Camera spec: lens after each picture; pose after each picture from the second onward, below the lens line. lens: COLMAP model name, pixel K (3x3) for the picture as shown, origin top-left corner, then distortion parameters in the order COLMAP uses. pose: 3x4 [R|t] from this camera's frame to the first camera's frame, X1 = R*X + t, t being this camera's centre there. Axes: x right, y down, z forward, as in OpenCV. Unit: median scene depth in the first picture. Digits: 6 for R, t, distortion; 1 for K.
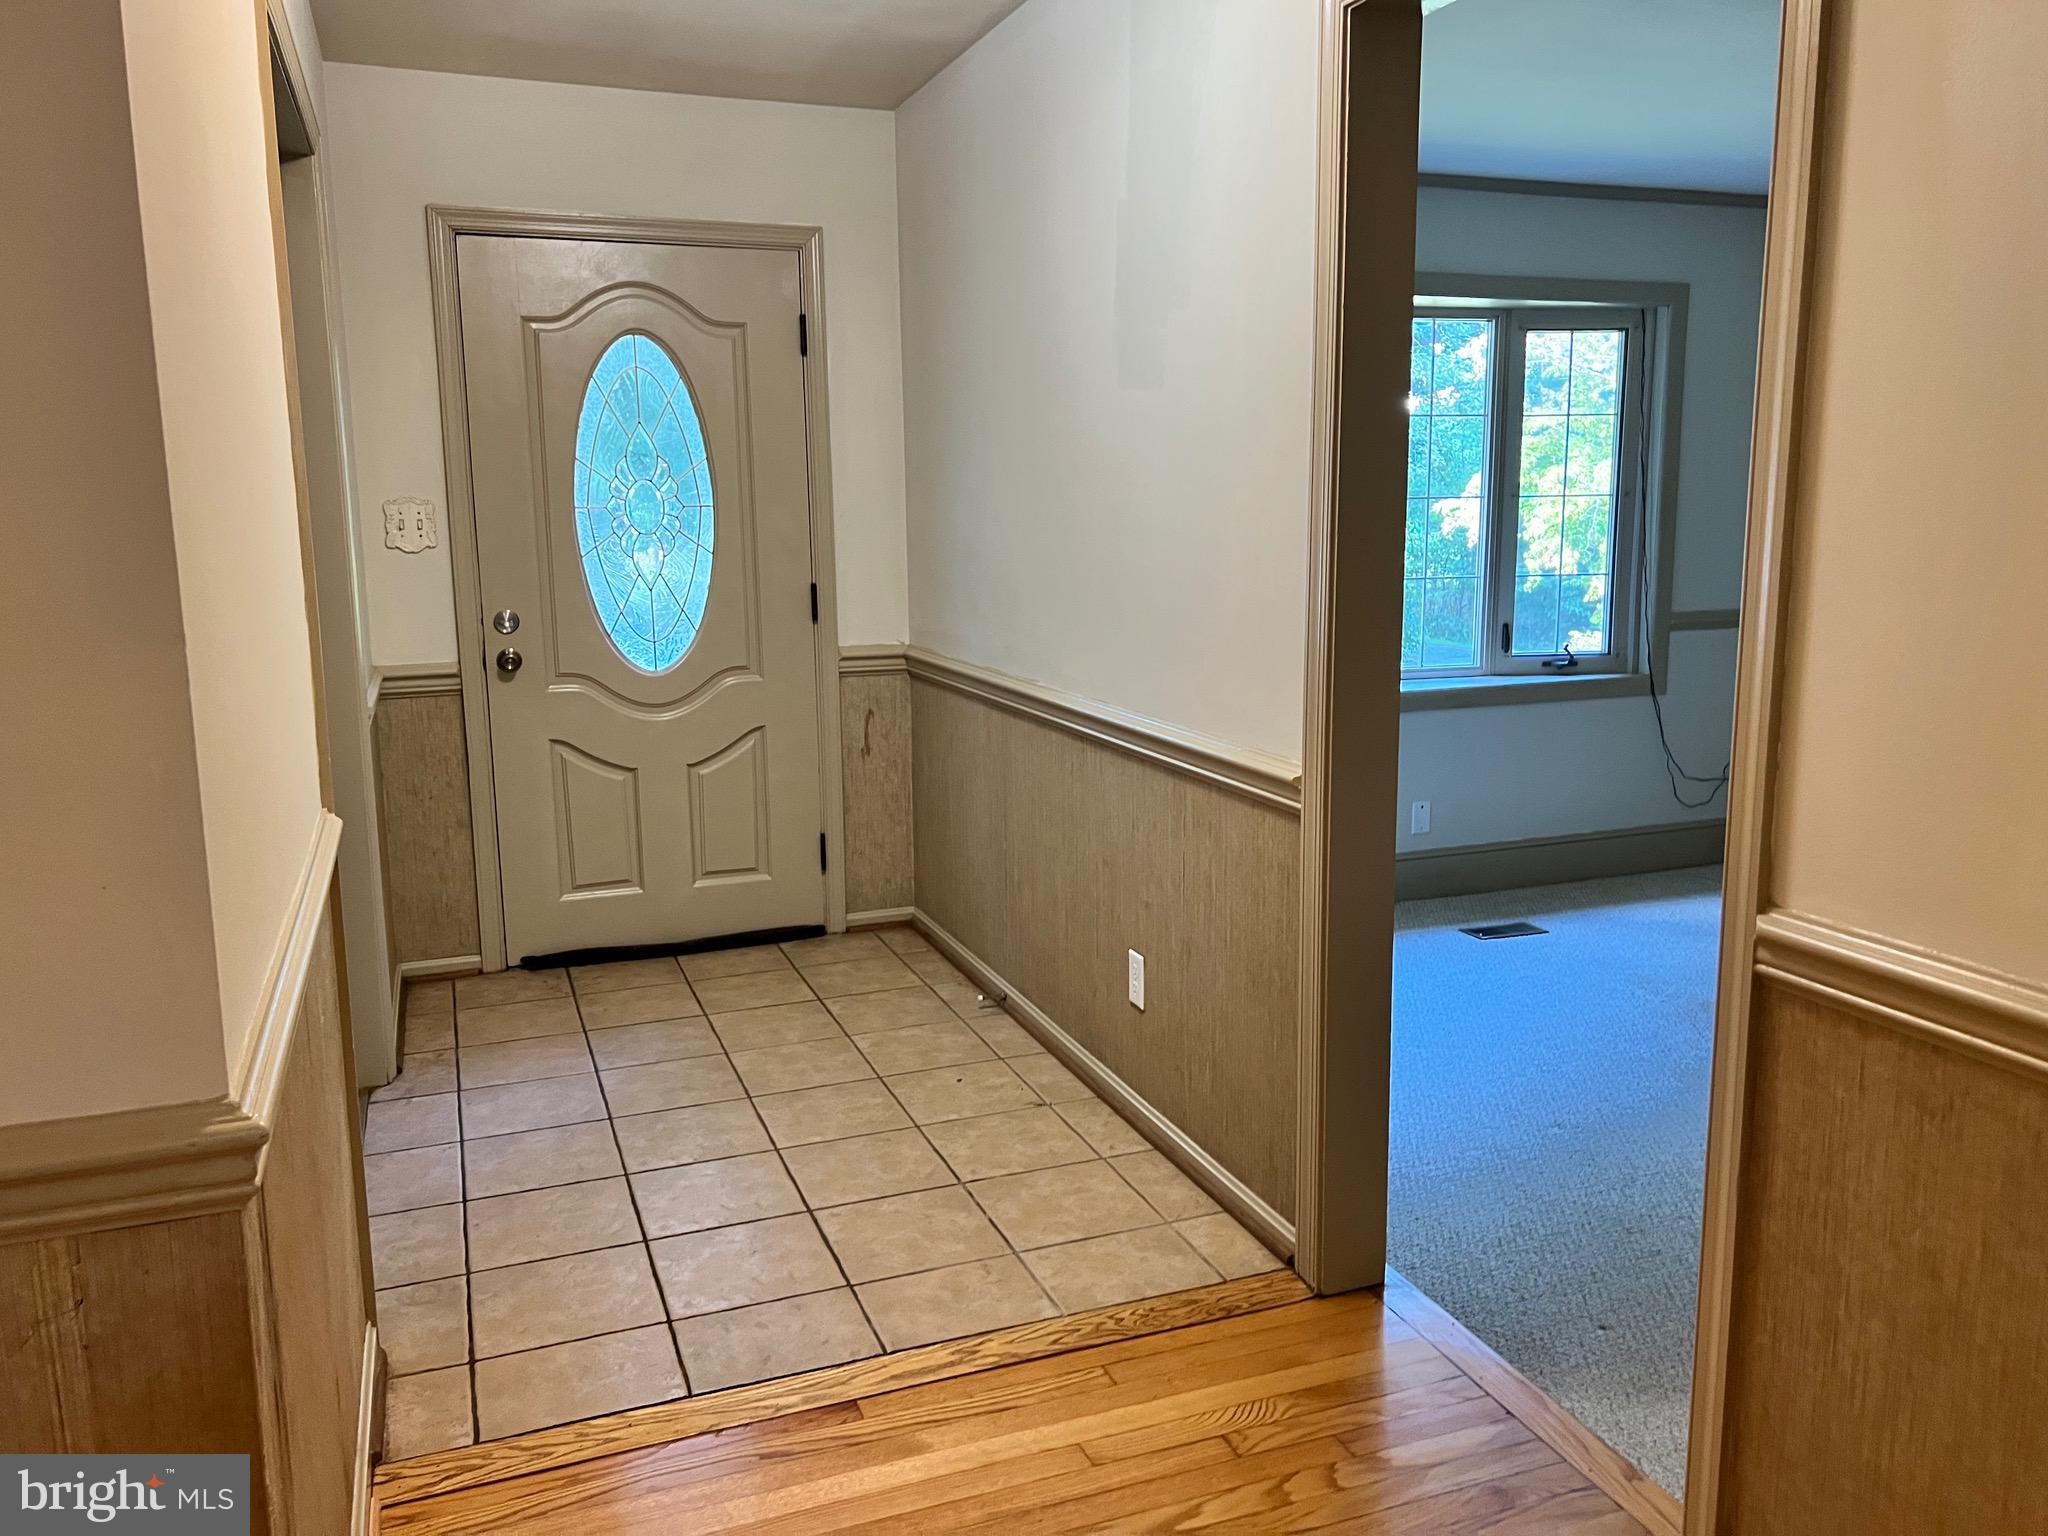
lens RADIAL K [[1537.1, 0, 1025.6], [0, 1537.1, 764.3], [0, 0, 1]] dist [0.050501, -0.052948]
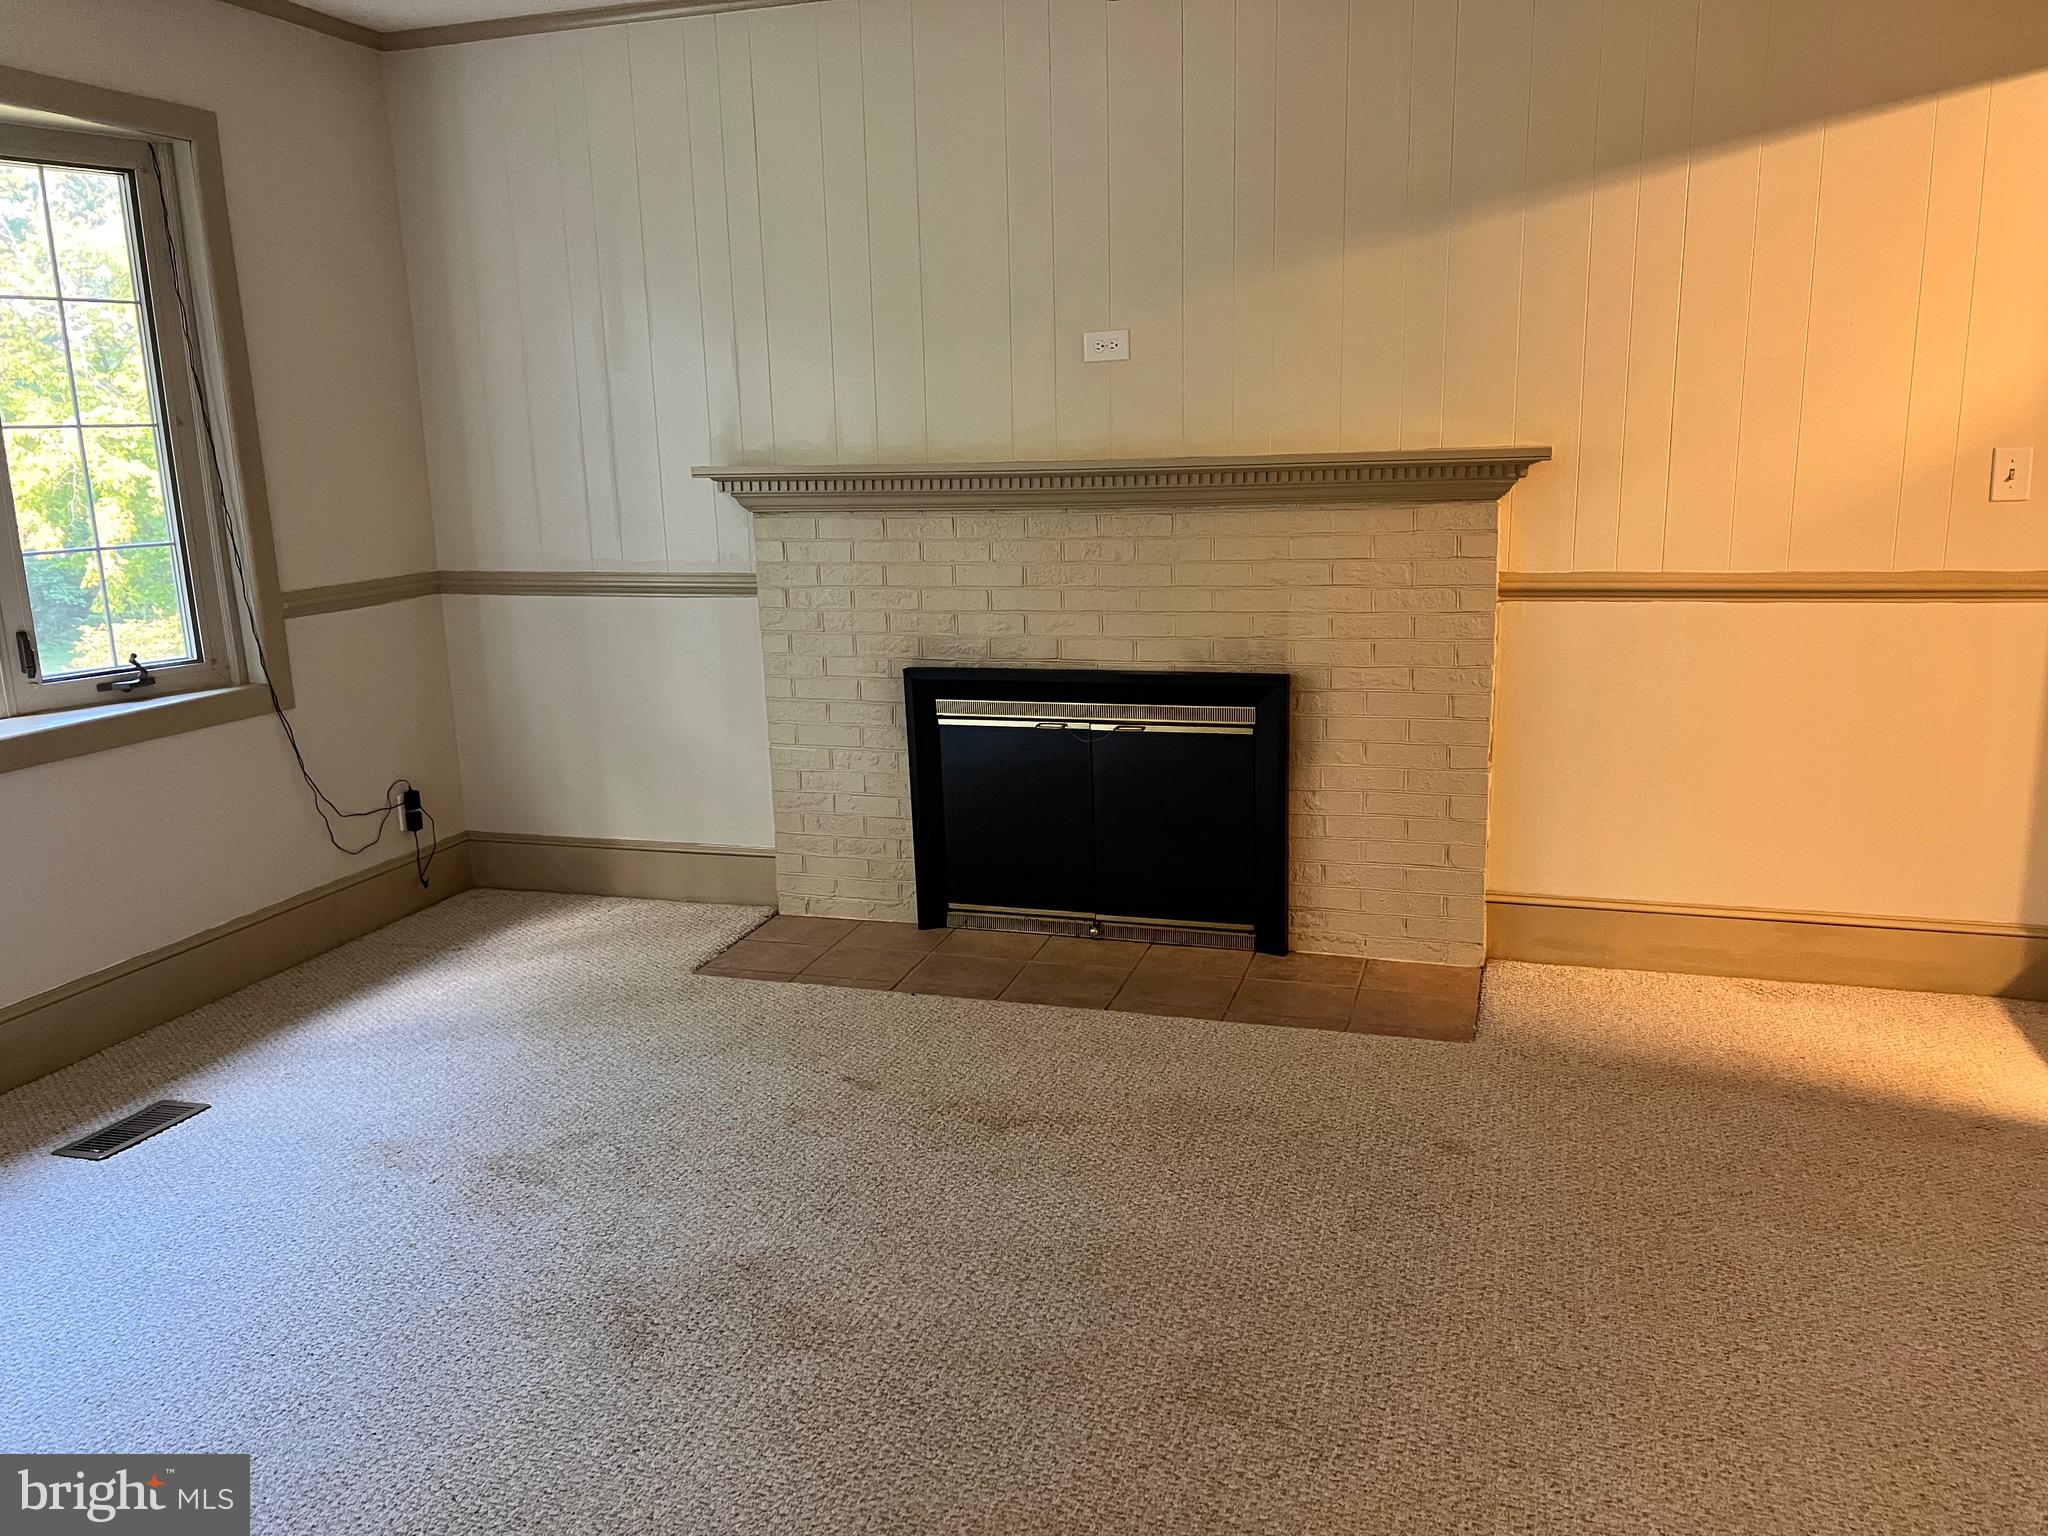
lens RADIAL K [[1537.1, 0, 1028.0], [0, 1537.1, 767.8], [0, 0, 1]] dist [0.050501, -0.052948]
pose [[0.620257, -0.168968, 0.765983, 0.071897], [0.153983, 0.983751, 0.092317, -0.032039], [-0.769136, 0.060688, 0.636197, 0.289476]]
